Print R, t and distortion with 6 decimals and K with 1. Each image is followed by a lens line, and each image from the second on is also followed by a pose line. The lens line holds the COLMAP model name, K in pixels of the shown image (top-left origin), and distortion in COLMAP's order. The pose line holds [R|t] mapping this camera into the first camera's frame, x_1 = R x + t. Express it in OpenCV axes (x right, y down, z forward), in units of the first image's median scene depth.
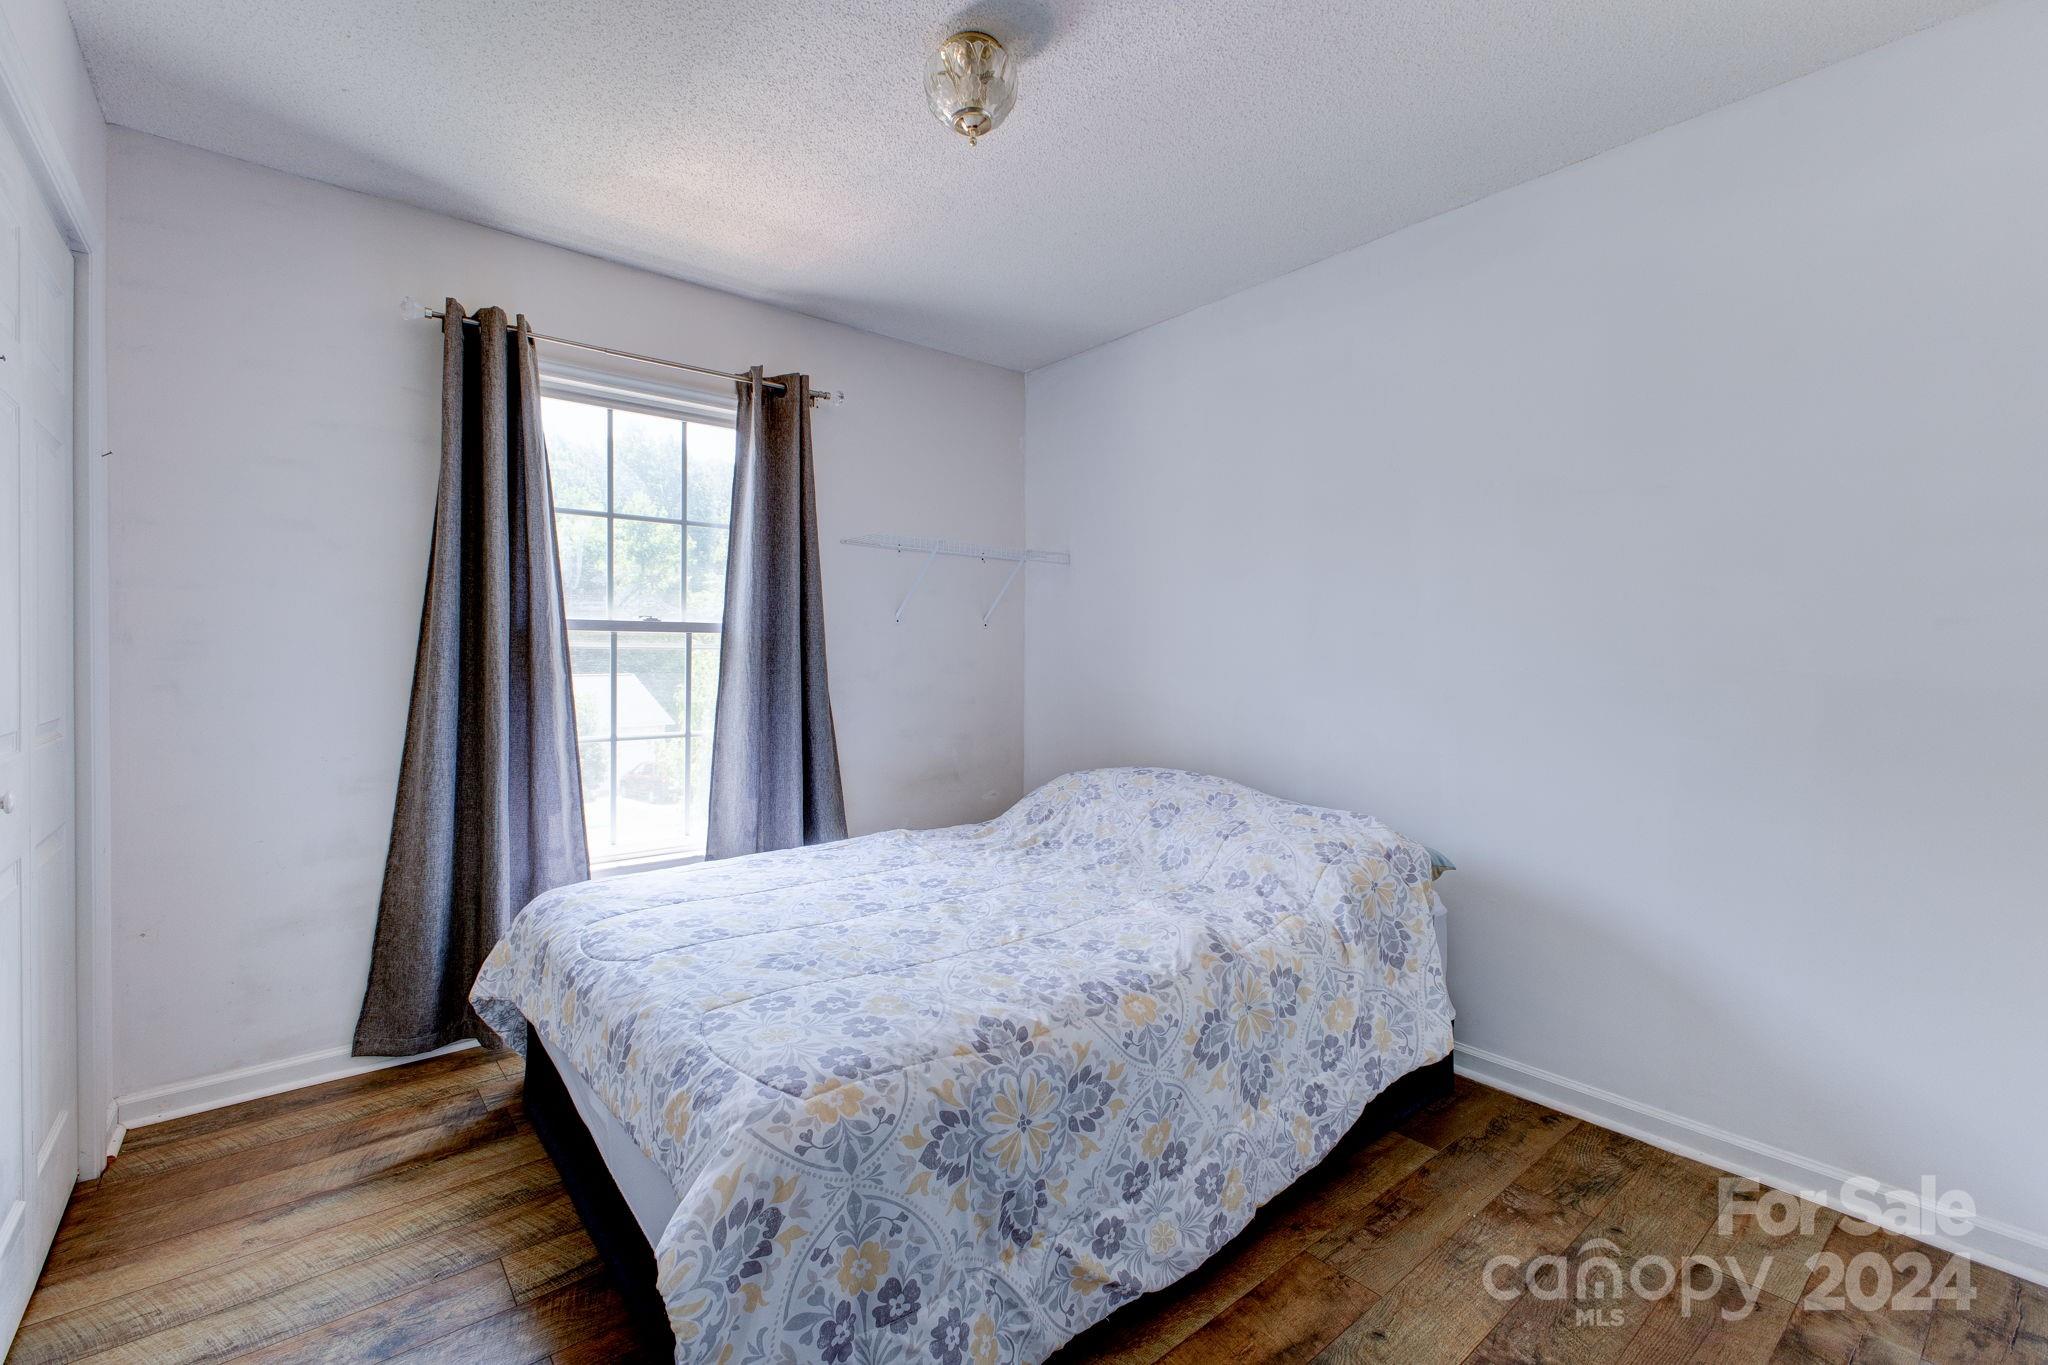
lens RADIAL K [[893.4, 0, 1016.5], [0, 893.4, 678.2], [0, 0, 1]] dist [0.000952, -0.000033]
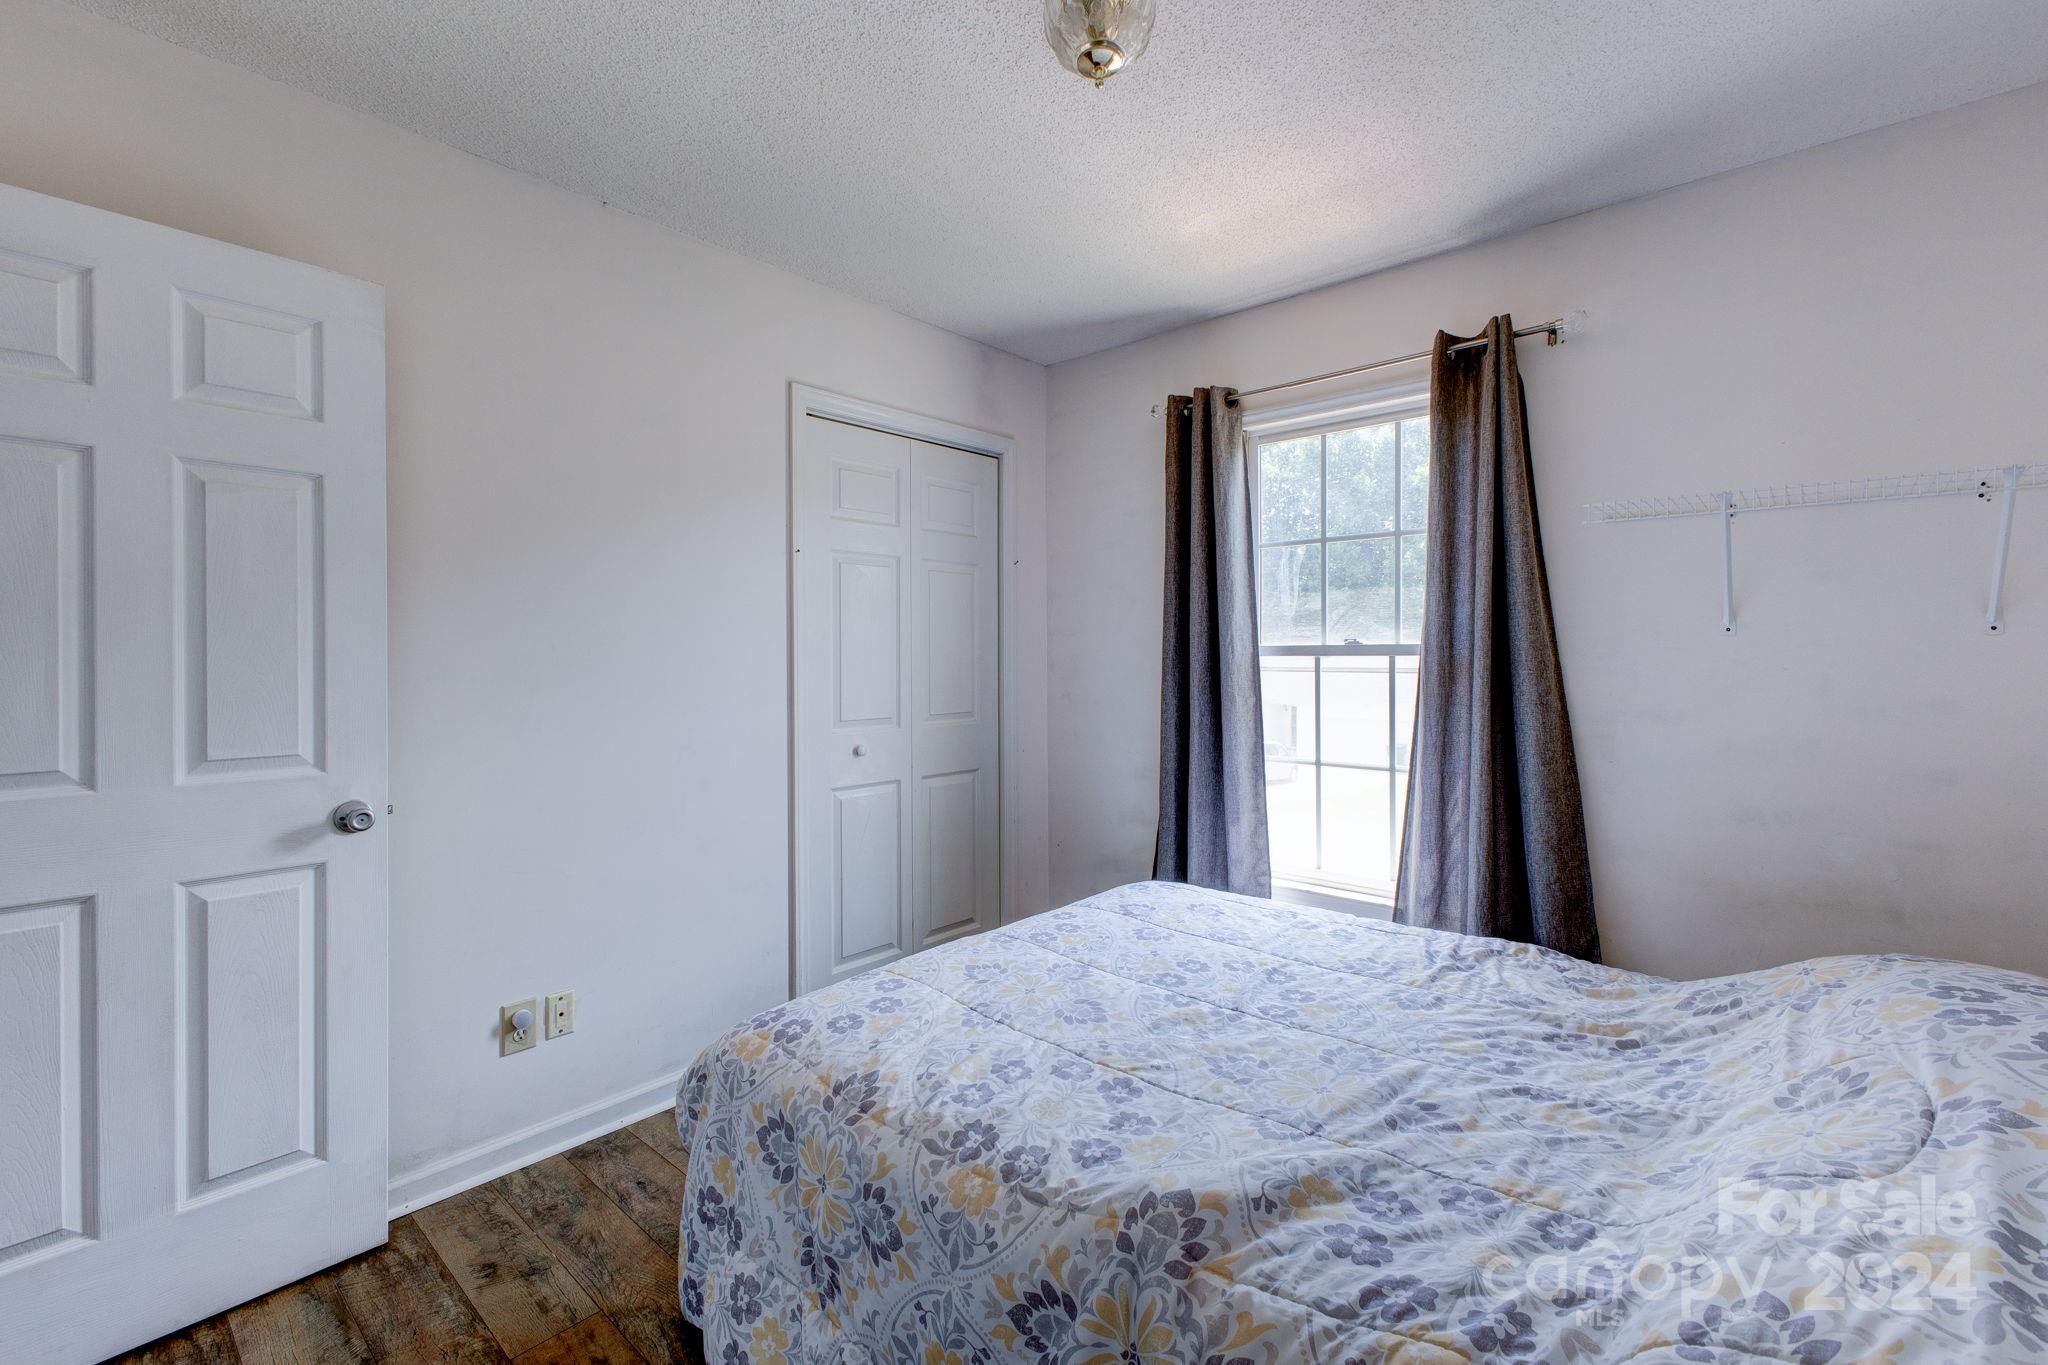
lens RADIAL K [[896.9, 0, 1020.3], [0, 896.9, 664.1], [0, 0, 1]] dist [0.008819, -0.000057]
pose [[0.142253, 0.006079, -0.989812, 0.763460], [-0.020101, 0.999793, 0.003252, -0.060295], [0.989626, 0.019433, 0.142346, 0.800392]]
